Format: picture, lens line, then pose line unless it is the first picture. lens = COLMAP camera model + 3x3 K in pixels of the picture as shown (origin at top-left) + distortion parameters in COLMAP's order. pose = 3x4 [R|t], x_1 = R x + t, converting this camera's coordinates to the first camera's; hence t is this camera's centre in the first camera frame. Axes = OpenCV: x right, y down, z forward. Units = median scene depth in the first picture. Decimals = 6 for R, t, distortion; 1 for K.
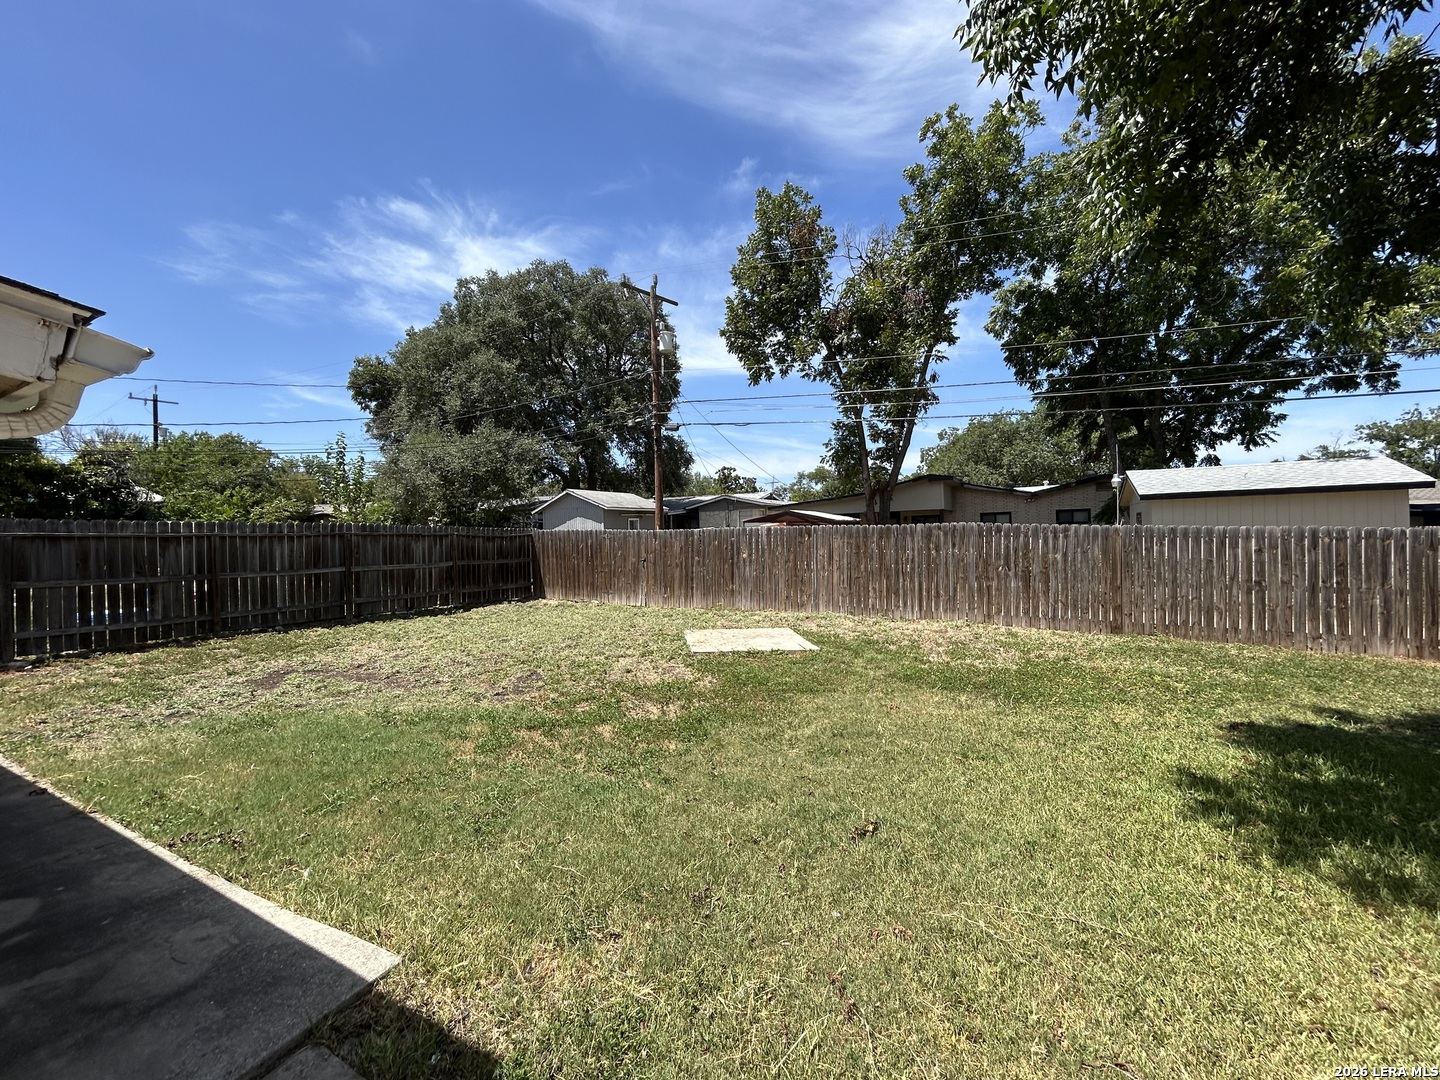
lens RADIAL K [[581.7, 0, 720.6], [0, 581.7, 539.9], [0, 0, 1]] dist [-0.000328, 0.000726]
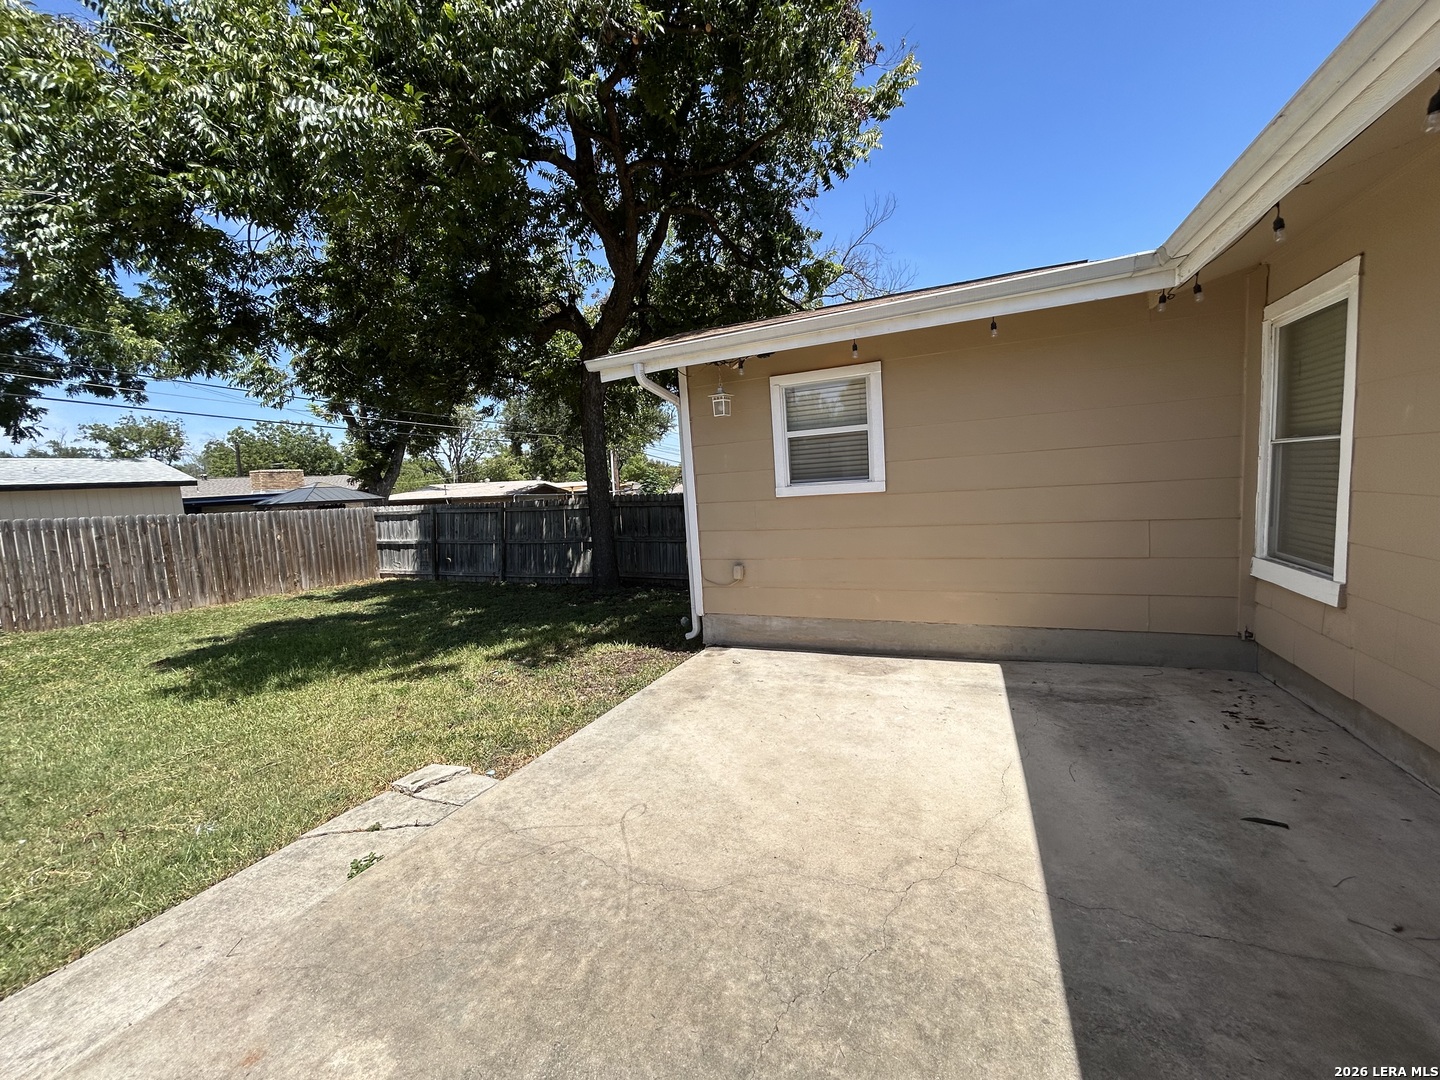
lens RADIAL K [[581.7, 0, 713.8], [0, 581.7, 539.5], [0, 0, 1]] dist [-0.000328, 0.000726]
pose [[-0.083238, -0.072483, 0.993890, -0.295746], [0.068335, 0.994589, 0.078257, 0.013473], [-0.994184, 0.074431, -0.077834, -0.099988]]
